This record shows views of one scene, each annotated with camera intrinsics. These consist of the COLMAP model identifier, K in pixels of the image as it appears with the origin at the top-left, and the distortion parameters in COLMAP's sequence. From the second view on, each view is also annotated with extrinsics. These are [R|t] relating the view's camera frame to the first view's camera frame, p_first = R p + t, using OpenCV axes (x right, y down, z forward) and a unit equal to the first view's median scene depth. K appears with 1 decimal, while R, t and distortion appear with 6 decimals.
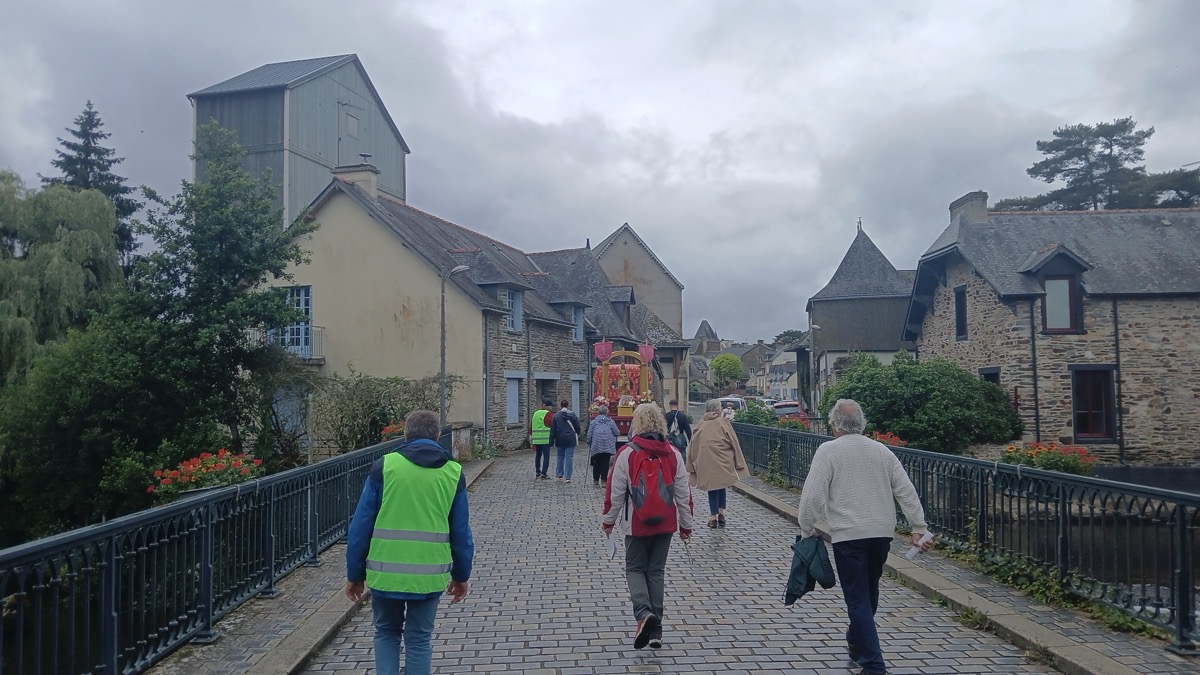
lens RADIAL K [[972.4, 0, 603.0], [0, 972.4, 337.0], [0, 0, 1]] dist [0.007773, -0.037080]
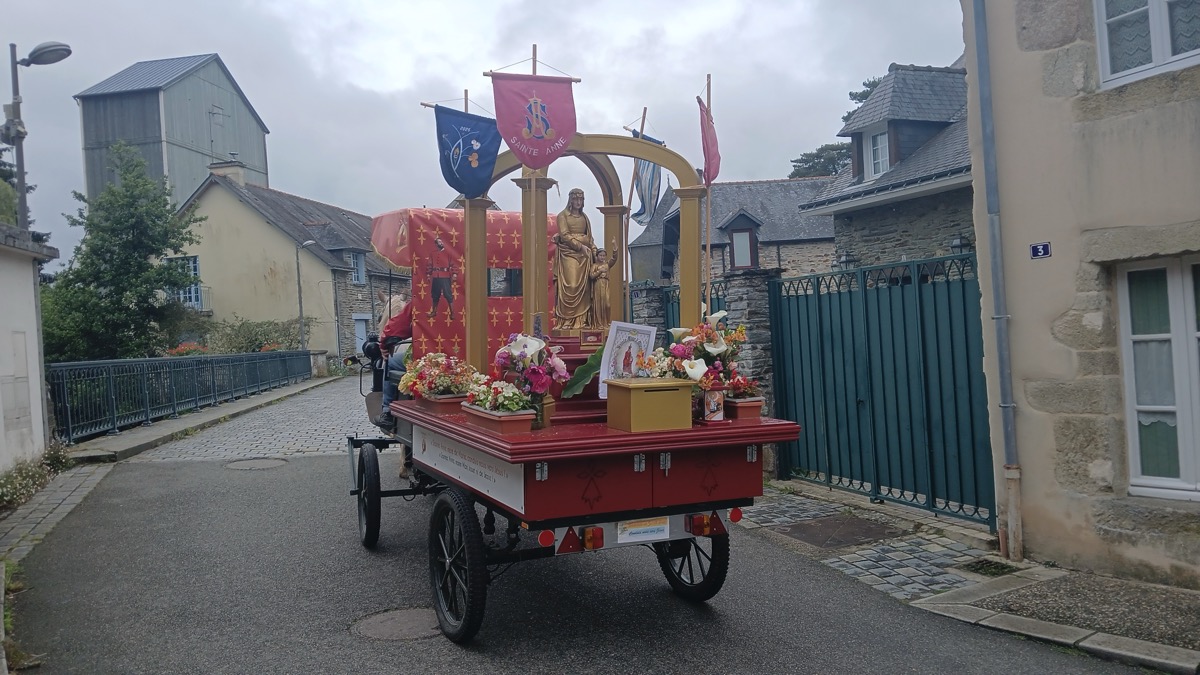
lens RADIAL K [[972.4, 0, 598.2], [0, 972.4, 342.2], [0, 0, 1]] dist [0.007773, -0.037080]
pose [[0.992227, -0.048678, 0.114526, 0.084590], [0.041405, 0.997023, 0.065050, 0.000607], [-0.117351, -0.059803, 0.991288, -0.391105]]
